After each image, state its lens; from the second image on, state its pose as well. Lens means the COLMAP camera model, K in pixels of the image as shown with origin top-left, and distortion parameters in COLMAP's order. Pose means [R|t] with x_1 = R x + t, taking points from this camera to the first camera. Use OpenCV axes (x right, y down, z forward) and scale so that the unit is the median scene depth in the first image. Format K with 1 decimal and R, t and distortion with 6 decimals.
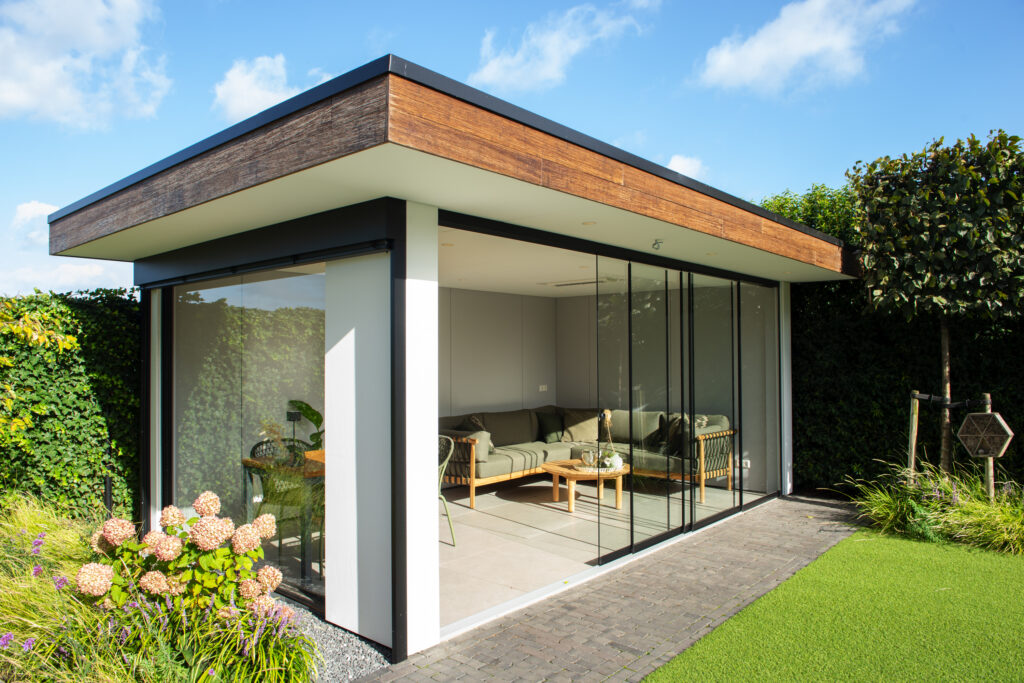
lens RADIAL K [[698.0, 0, 519.8], [0, 698.0, 343.3], [0, 0, 1]] dist [-0.048708, -0.002065]
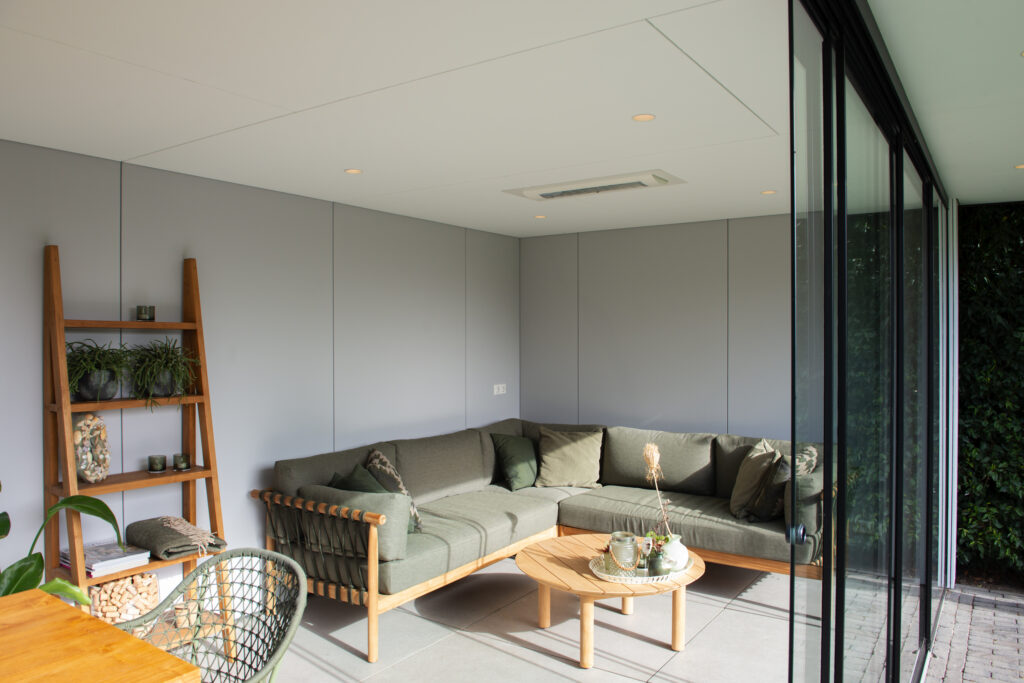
lens RADIAL K [[726.1, 0, 523.3], [0, 726.1, 338.9], [0, 0, 1]] dist [-0.046595, -0.004210]
pose [[0.992755, 0.002902, 0.120118, -0.031014], [-0.005752, 0.999710, 0.023390, 0.011623], [-0.120015, -0.023912, 0.992484, 0.604932]]
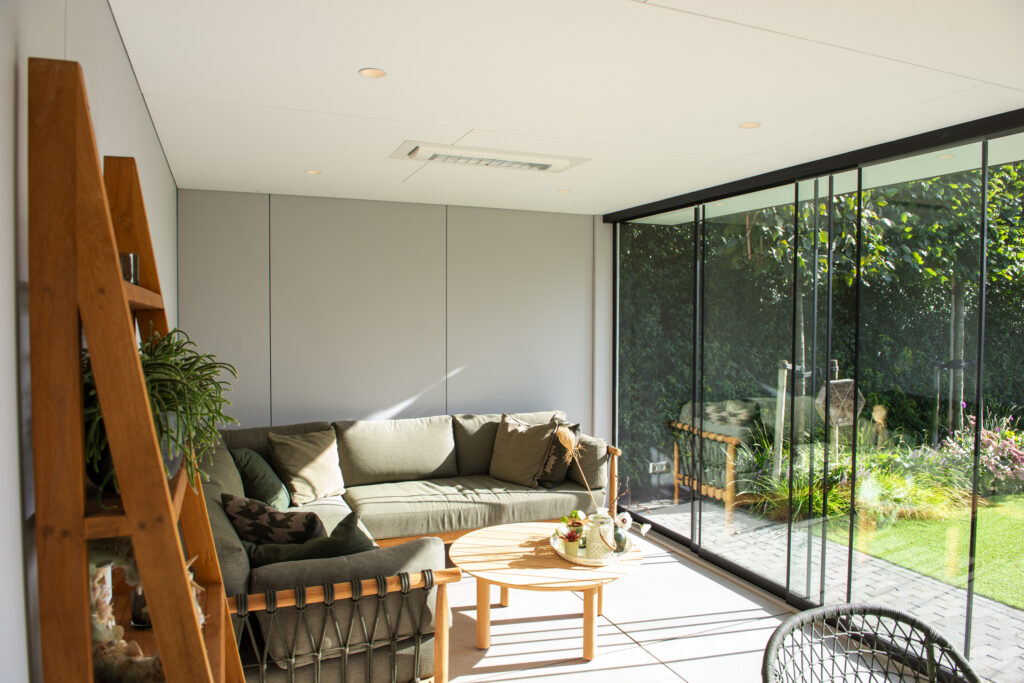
lens RADIAL K [[698.0, 0, 519.8], [0, 698.0, 343.3], [0, 0, 1]] dist [-0.048708, -0.002065]
pose [[0.441551, -0.030070, 0.896732, -0.401899], [-0.025765, 0.998601, 0.046172, 0.014706], [-0.896866, -0.043492, 0.440159, 0.967560]]
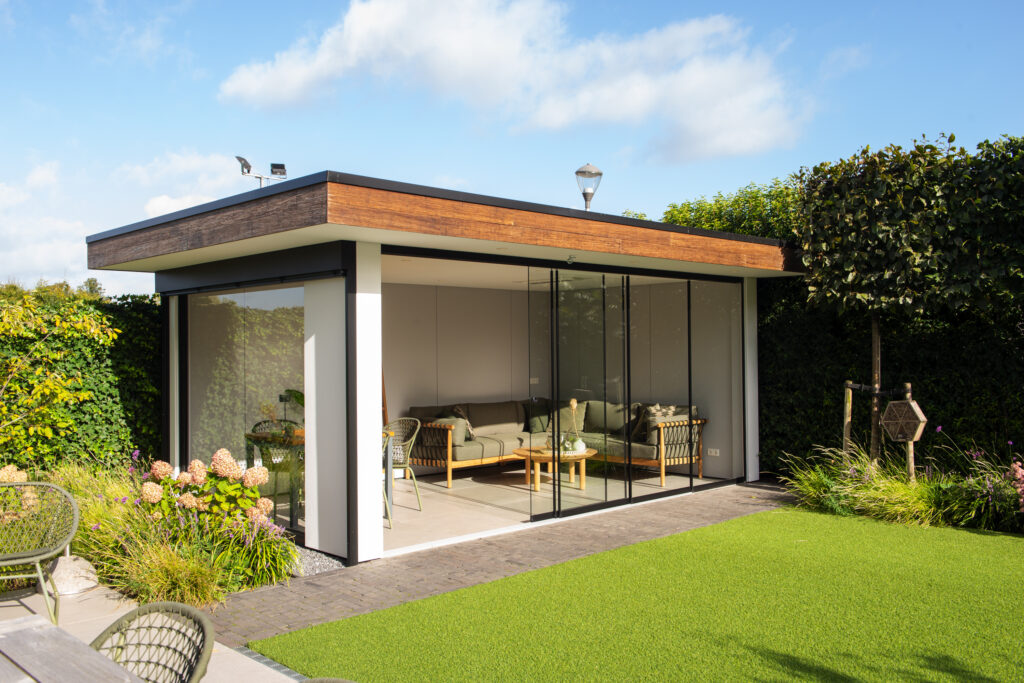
lens RADIAL K [[893.1, 0, 512.0], [0, 893.1, 341.5], [0, 0, 1]] dist [0.000134, 0.004552]
pose [[0.995681, -0.004852, -0.092716, 0.191551], [0.005834, 0.999930, 0.010326, -0.010598], [0.092659, -0.010823, 0.995639, -0.469066]]
